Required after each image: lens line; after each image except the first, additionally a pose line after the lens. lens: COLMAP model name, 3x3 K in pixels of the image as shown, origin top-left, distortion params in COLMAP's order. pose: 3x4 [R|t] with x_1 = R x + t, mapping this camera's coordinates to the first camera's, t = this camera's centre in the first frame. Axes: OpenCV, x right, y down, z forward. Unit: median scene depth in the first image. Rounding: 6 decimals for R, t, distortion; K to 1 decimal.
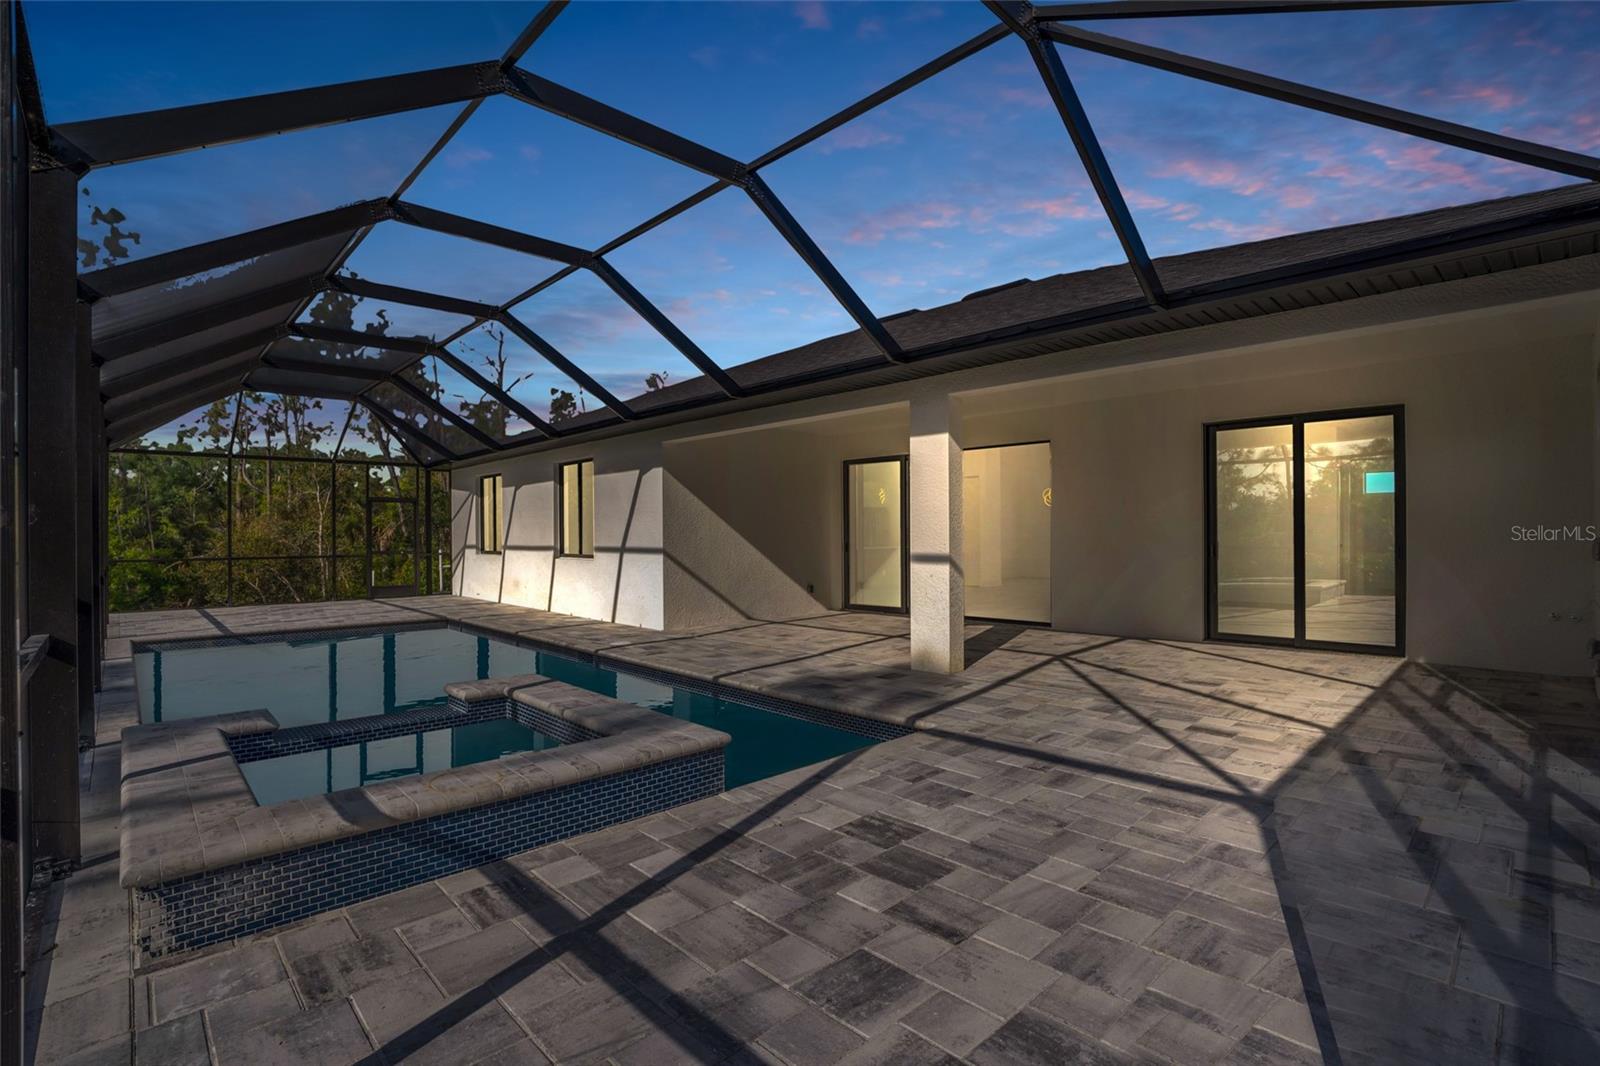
lens RADIAL K [[745.4, 0, 800.0], [0, 745.4, 533.0], [0, 0, 1]] dist [-0.074931, 0.029740]
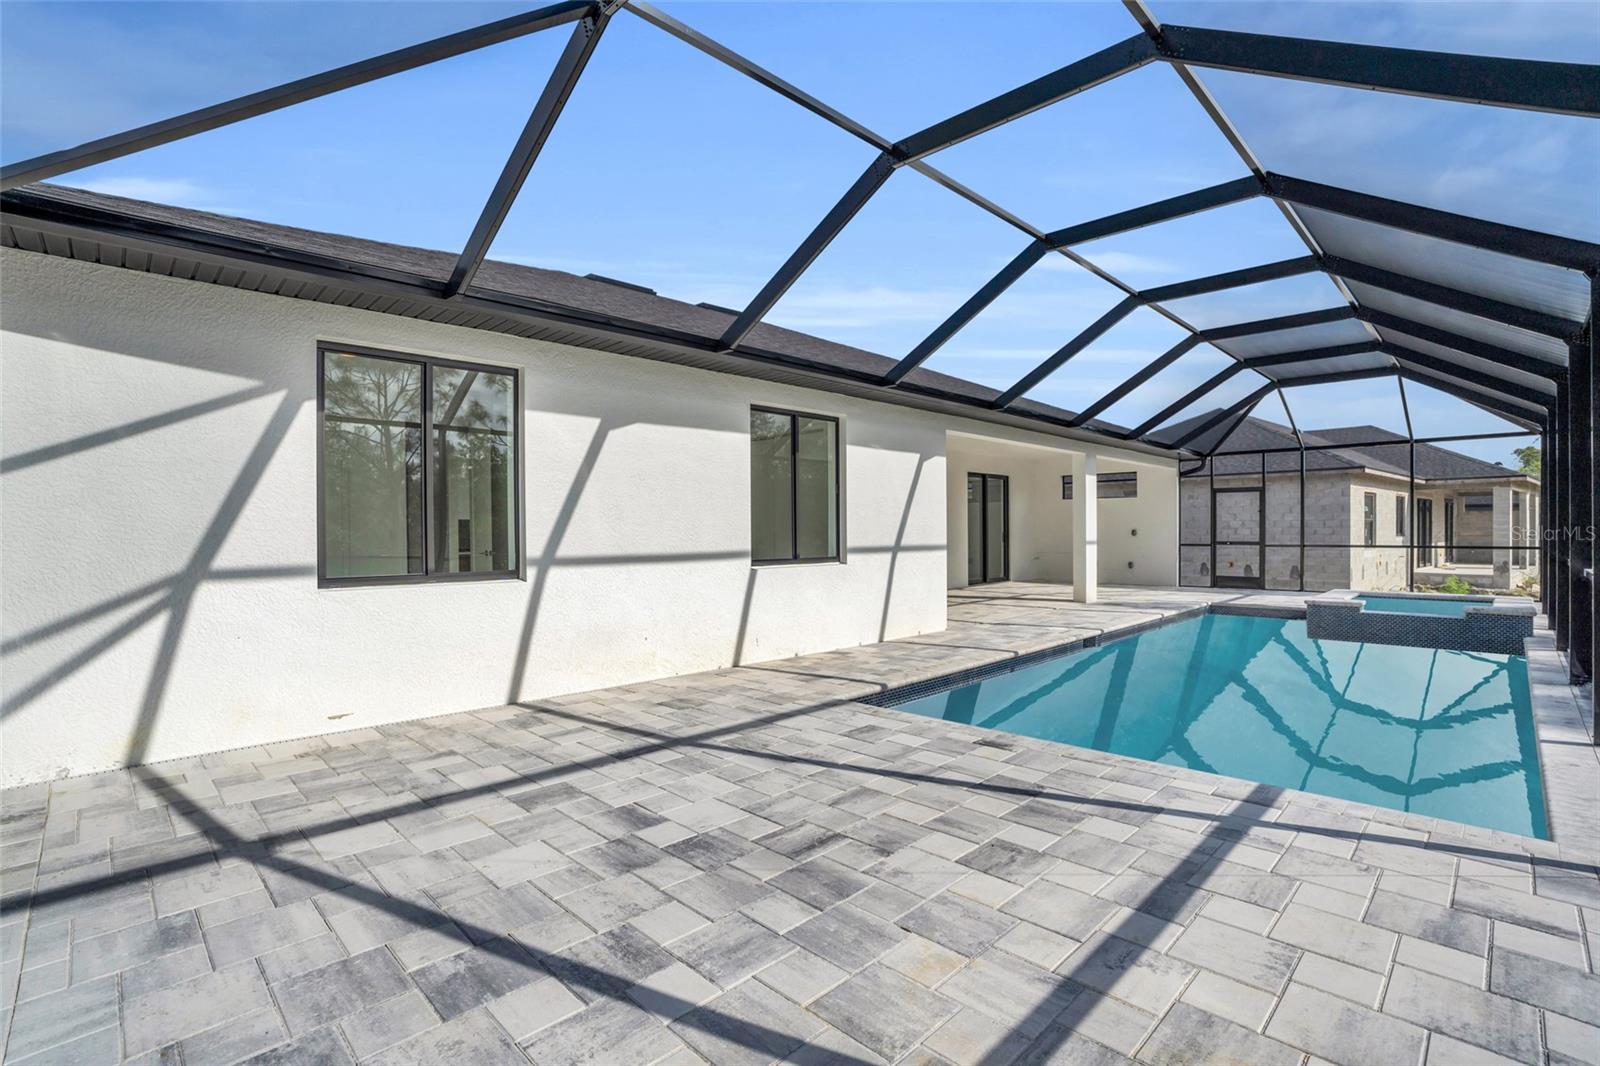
lens RADIAL K [[745.4, 0, 800.0], [0, 745.4, 533.0], [0, 0, 1]] dist [-0.074931, 0.029740]
pose [[-0.035422, 0.008342, 0.999338, -1.054372], [0.000301, 0.999965, -0.008337, 0.012619], [-0.999372, 0.000006, -0.035423, 1.157922]]
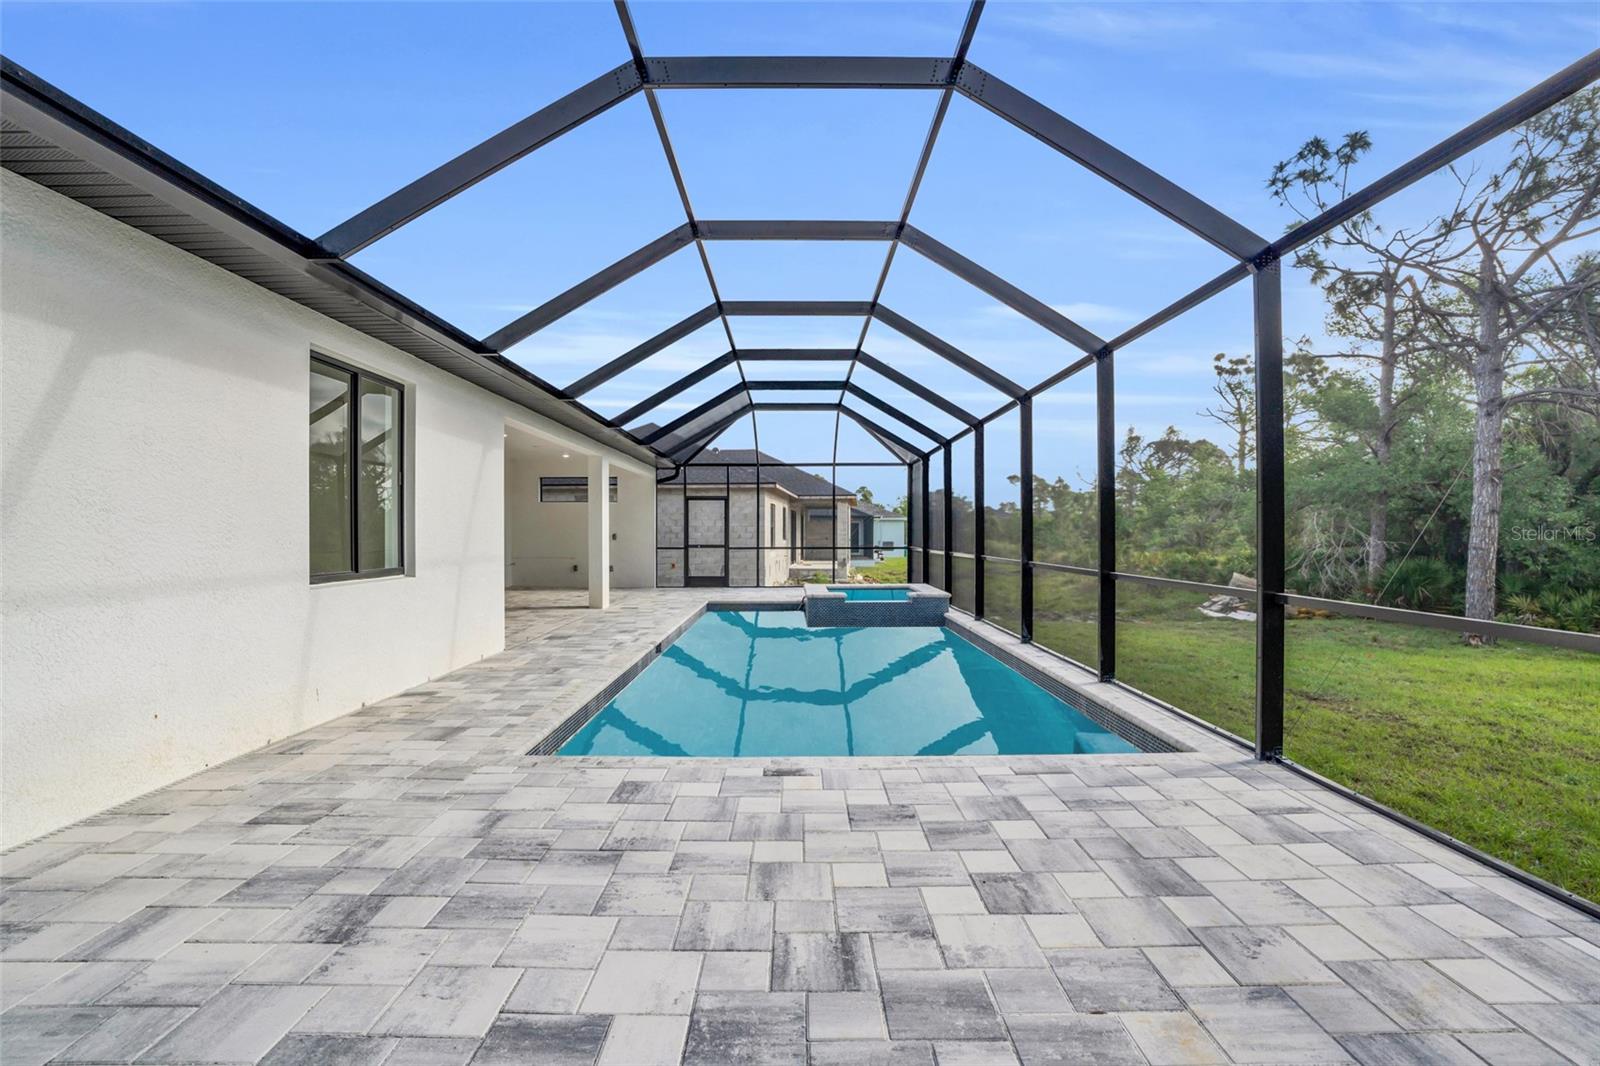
lens RADIAL K [[745.4, 0, 800.0], [0, 745.4, 533.0], [0, 0, 1]] dist [-0.074931, 0.029740]
pose [[-0.730869, 0.012885, 0.682396, -0.921857], [0.007199, 0.999912, -0.011169, 0.011823], [-0.682480, -0.003251, -0.730897, 1.284615]]
